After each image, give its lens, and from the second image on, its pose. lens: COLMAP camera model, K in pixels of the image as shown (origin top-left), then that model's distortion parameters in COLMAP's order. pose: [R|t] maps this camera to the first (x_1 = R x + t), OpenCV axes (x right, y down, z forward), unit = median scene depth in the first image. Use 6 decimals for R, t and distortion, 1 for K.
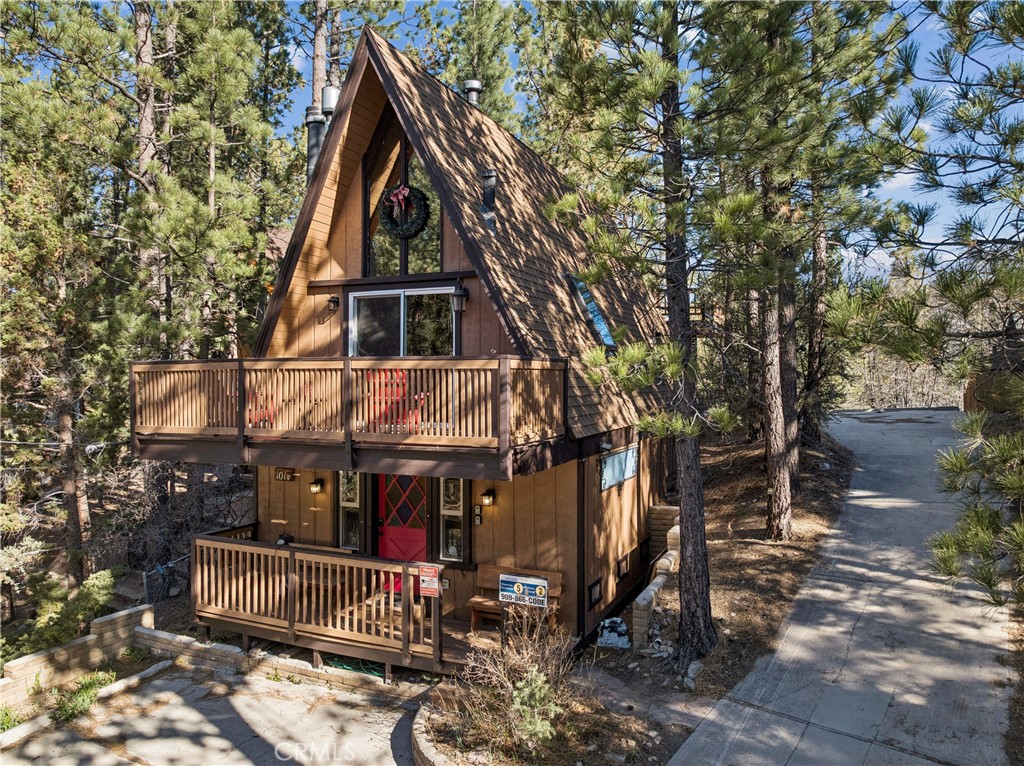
lens RADIAL K [[790.0, 0, 510.0], [0, 790.0, 331.5], [0, 0, 1]] dist [-0.010230, -0.002069]
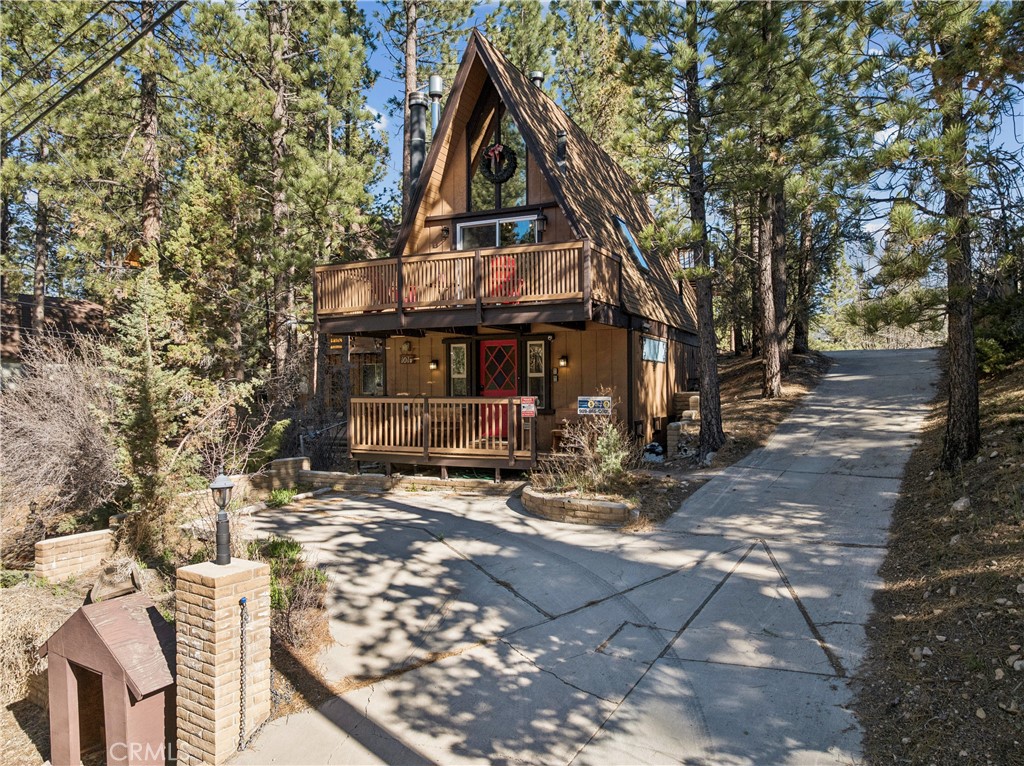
lens RADIAL K [[818.8, 0, 496.4], [0, 818.8, 351.4], [0, 0, 1]] dist [-0.001144, -0.002395]
pose [[0.999740, -0.003288, -0.022568, -0.114296], [0.003271, 0.999994, -0.000818, 0.194741], [0.022571, 0.000744, 0.999745, -0.472930]]
